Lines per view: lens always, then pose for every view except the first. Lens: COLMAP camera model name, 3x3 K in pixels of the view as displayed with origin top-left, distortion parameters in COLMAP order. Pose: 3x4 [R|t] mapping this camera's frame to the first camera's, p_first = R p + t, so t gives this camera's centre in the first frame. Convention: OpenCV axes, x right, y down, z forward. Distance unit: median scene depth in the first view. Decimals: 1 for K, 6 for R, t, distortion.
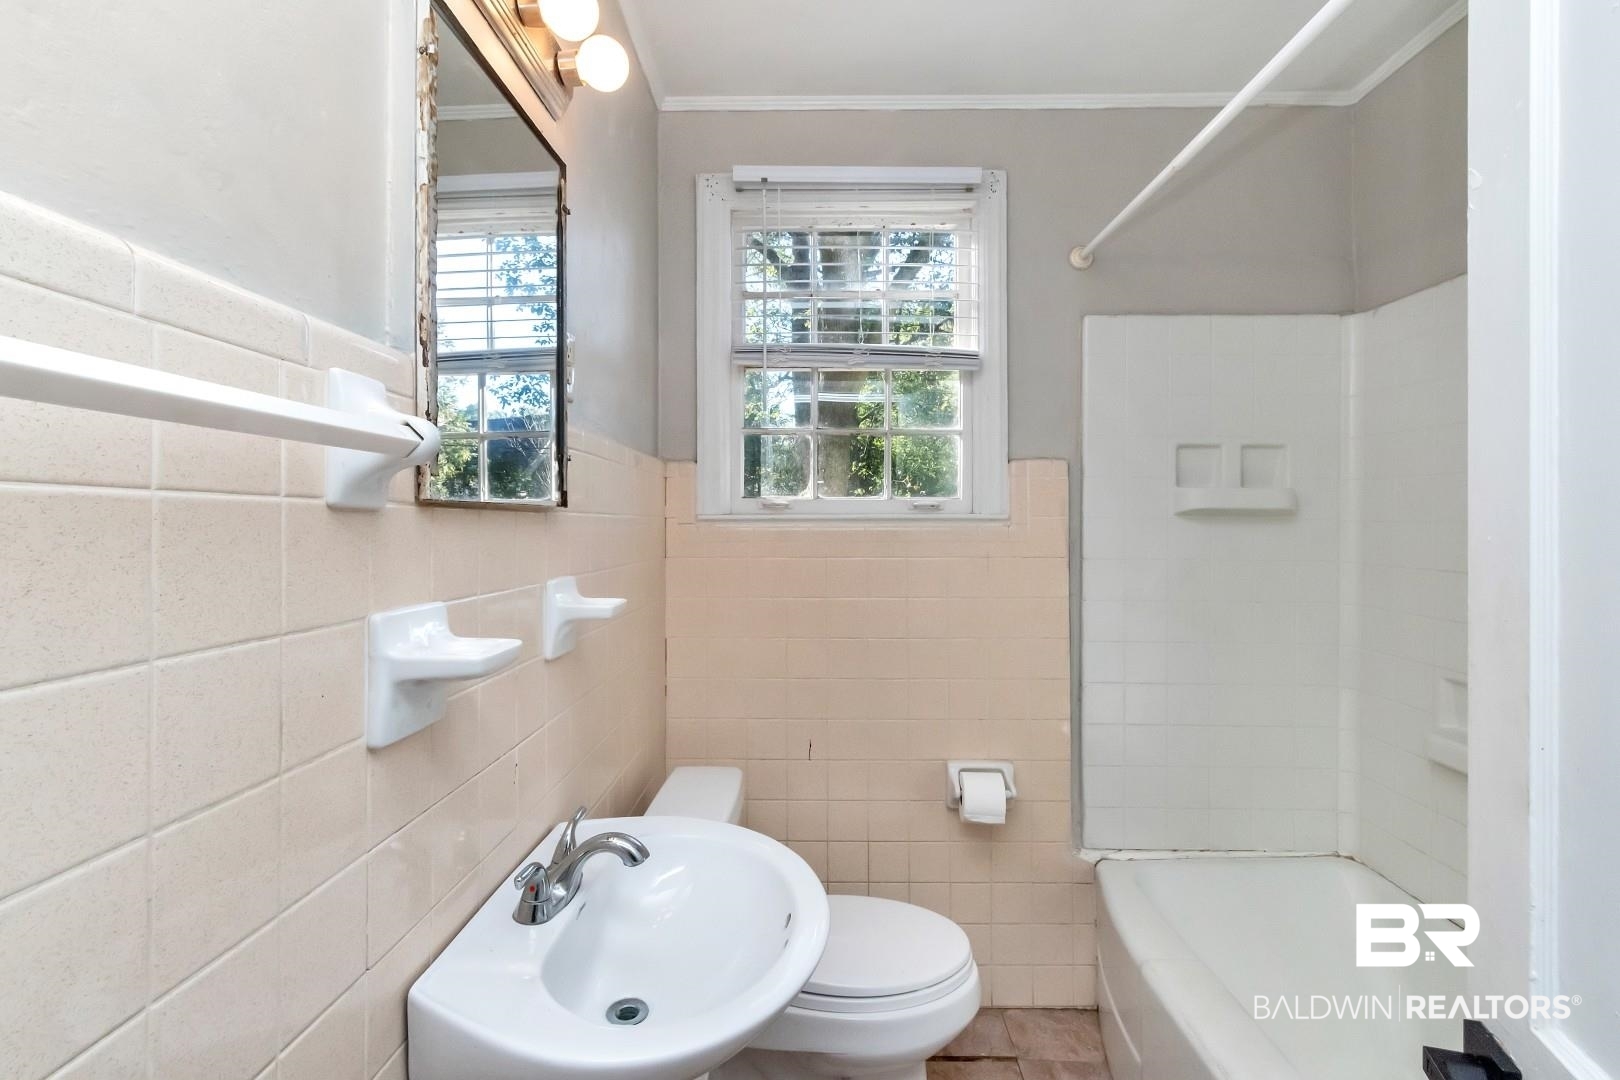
lens RADIAL K [[736.4, 0, 810.0], [0, 736.4, 540.0], [0, 0, 1]] dist [-0.000915, -0.000388]
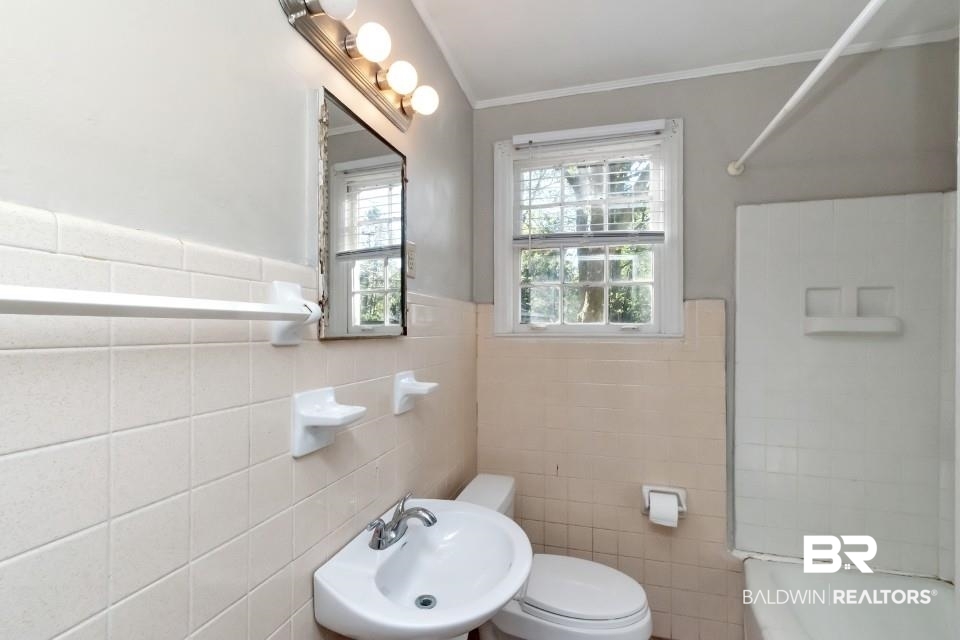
lens RADIAL K [[432.9, 0, 476.8], [0, 432.9, 341.5], [0, 0, 1]] dist [-0.001102, -0.000077]
pose [[0.963789, 0.008419, -0.266533, 0.146328], [-0.006583, 0.999948, 0.007781, -0.038287], [0.266584, -0.005744, 0.963794, -0.037311]]
